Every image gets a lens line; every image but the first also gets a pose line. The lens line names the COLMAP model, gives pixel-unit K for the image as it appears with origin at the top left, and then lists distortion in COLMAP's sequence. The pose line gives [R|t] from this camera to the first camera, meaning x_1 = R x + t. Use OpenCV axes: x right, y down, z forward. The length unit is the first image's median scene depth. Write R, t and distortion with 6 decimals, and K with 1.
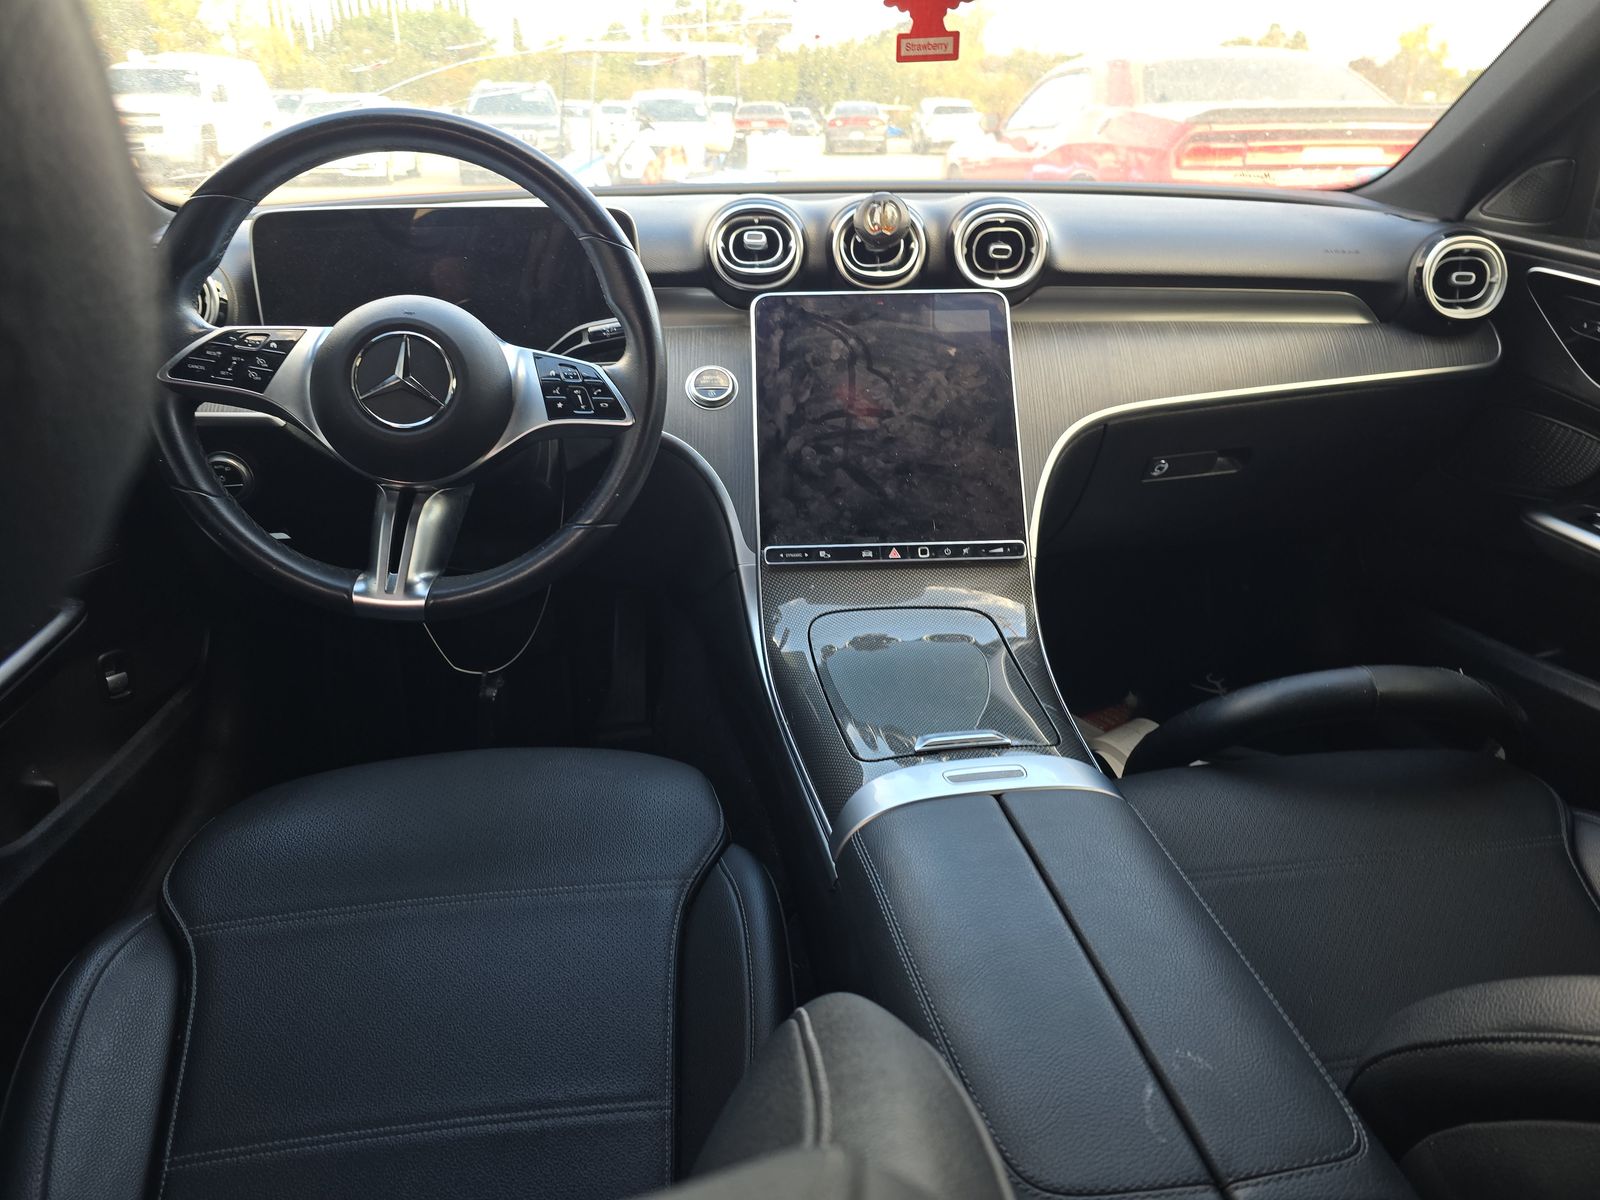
lens RADIAL K [[1071.8, 0, 803.4], [0, 1071.8, 605.4], [0, 0, 1]] dist [0.037229, -0.031224]
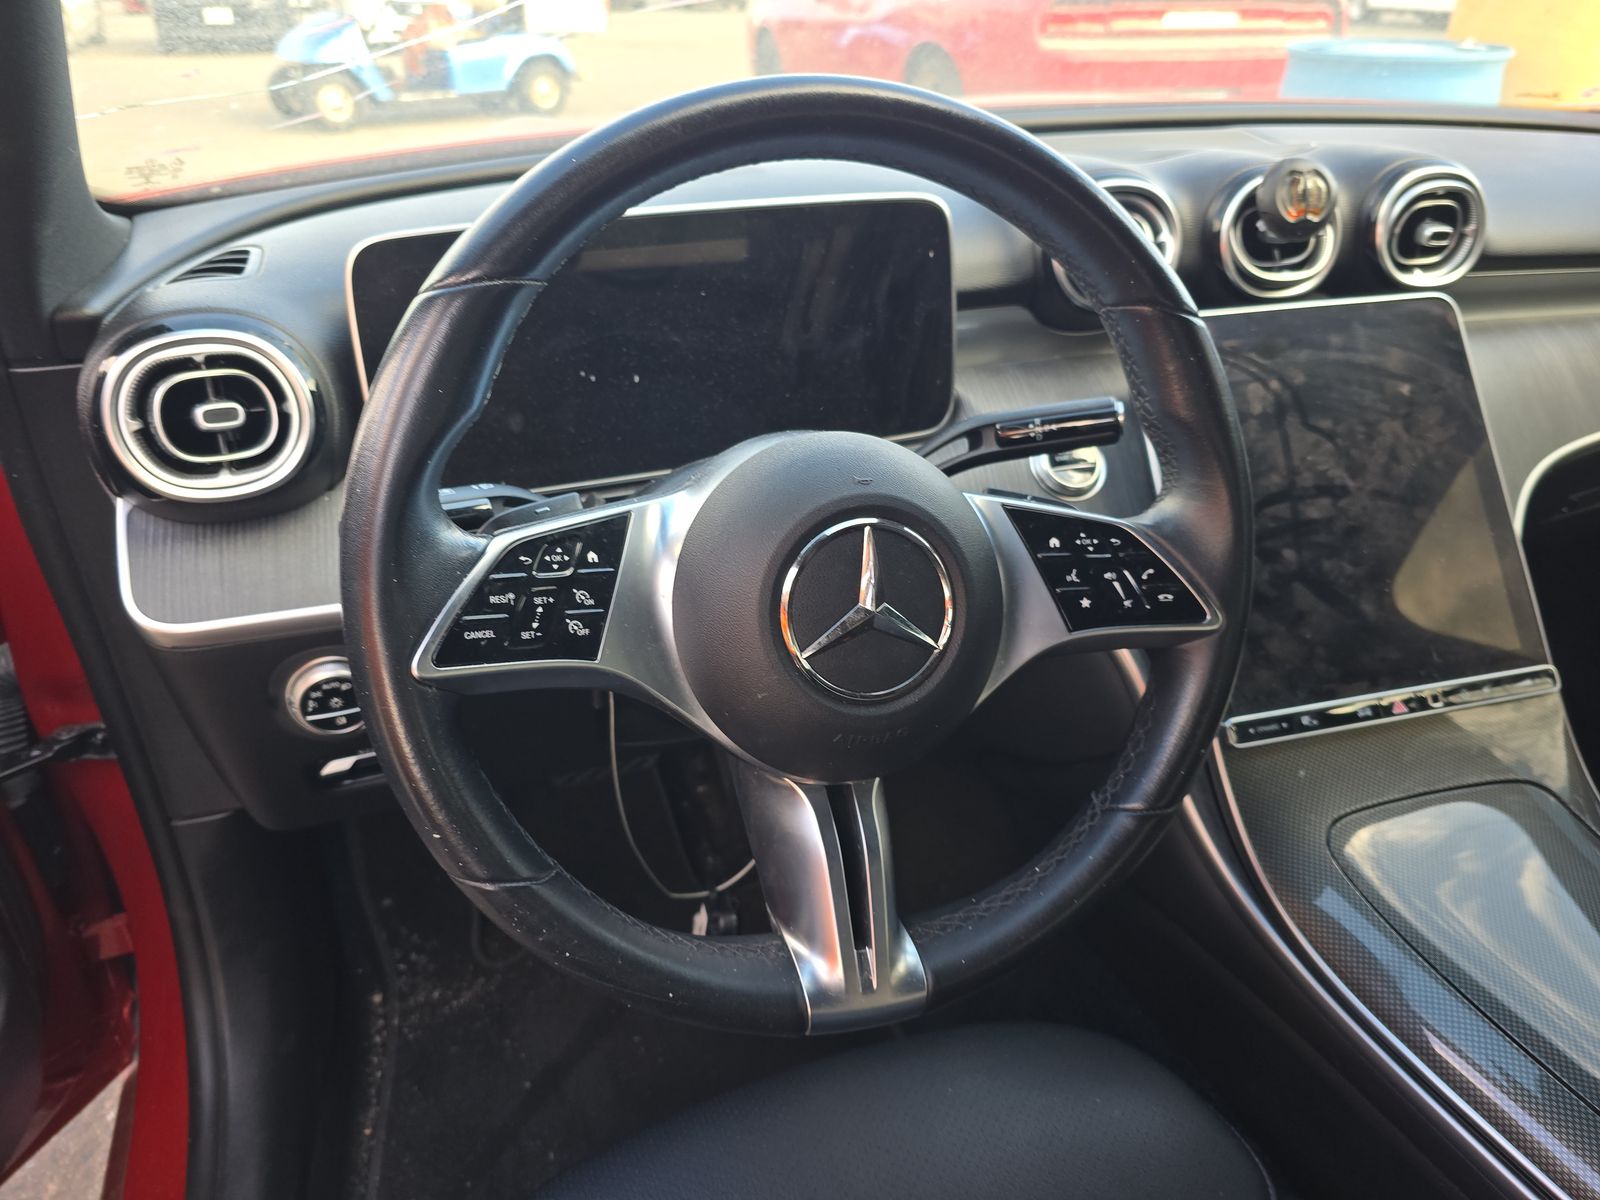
lens RADIAL K [[1071.8, 0, 793.8], [0, 1071.8, 583.7], [0, 0, 1]] dist [0.037229, -0.031224]
pose [[0.979081, -0.100267, 0.177049, -0.390609], [0.083108, 0.991325, 0.101824, -0.218074], [-0.185723, -0.084980, 0.978921, 0.381666]]
